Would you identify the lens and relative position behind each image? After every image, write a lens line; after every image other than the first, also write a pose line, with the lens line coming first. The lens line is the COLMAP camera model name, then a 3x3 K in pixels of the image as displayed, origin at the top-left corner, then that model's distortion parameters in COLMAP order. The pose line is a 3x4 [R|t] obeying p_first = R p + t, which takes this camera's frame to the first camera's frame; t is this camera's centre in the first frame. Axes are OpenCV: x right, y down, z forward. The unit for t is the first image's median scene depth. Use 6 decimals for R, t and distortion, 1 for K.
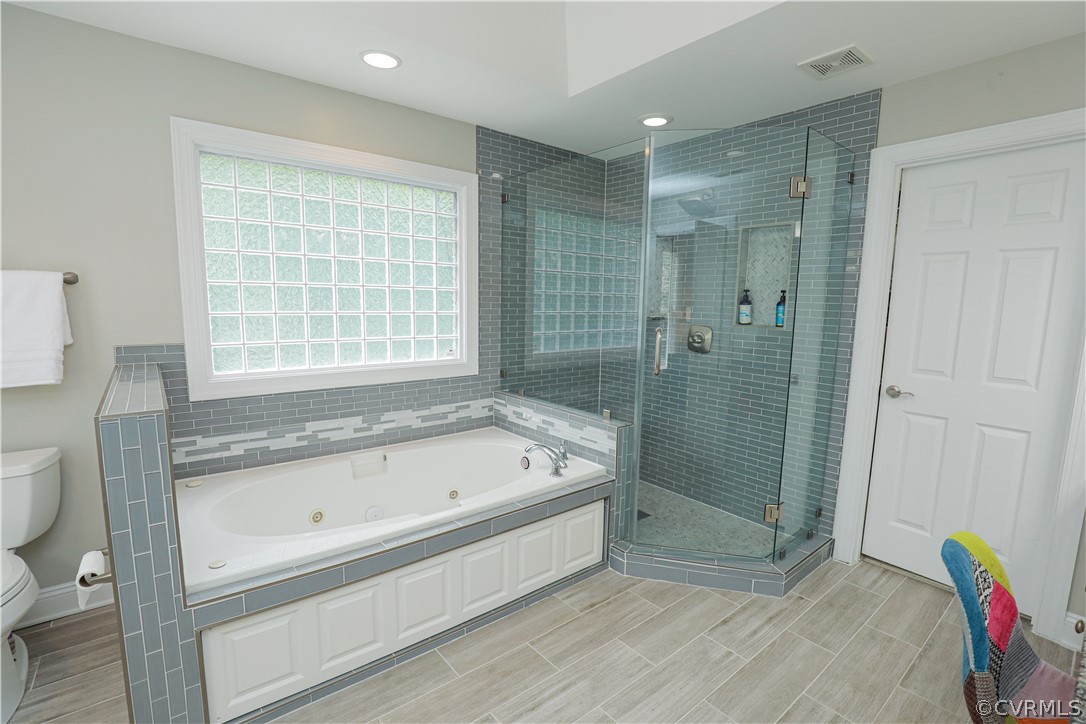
lens RADIAL K [[498.4, 0, 544.2], [0, 498.4, 362.6], [0, 0, 1]] dist [-0.029567, 0.003934]
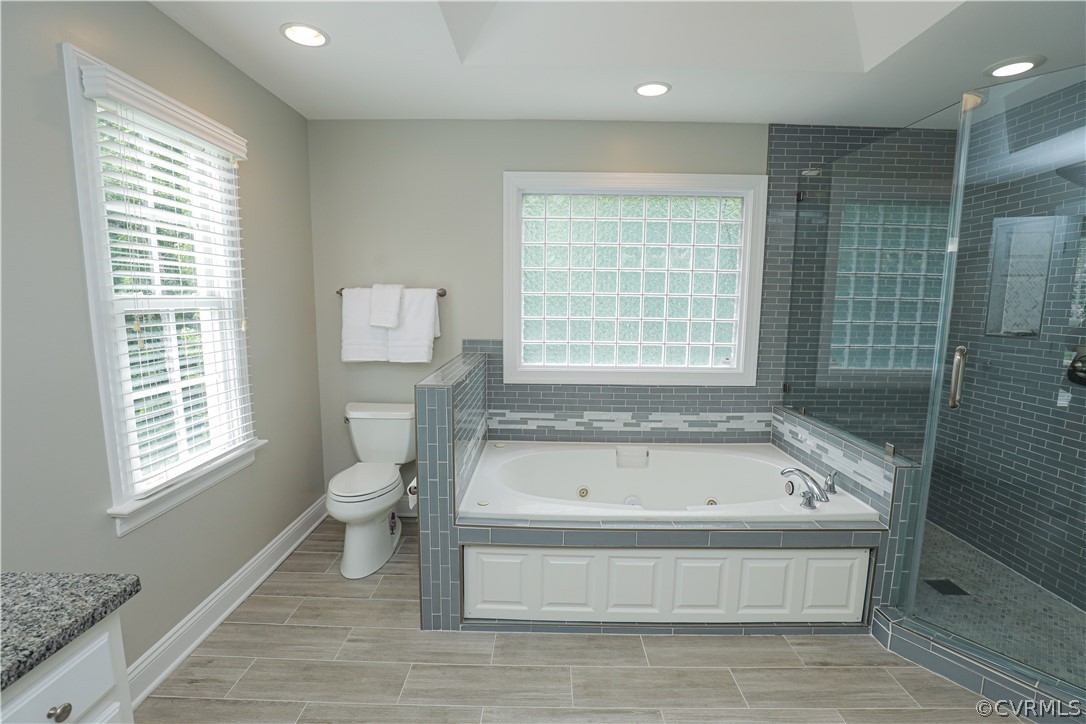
lens RADIAL K [[498.4, 0, 546.1], [0, 498.4, 364.6], [0, 0, 1]] dist [-0.029567, 0.003934]
pose [[0.775088, 0.072322, -0.627700, 0.189980], [-0.077188, 0.996825, 0.019540, -0.006002], [0.627121, 0.033305, 0.778210, 0.015714]]
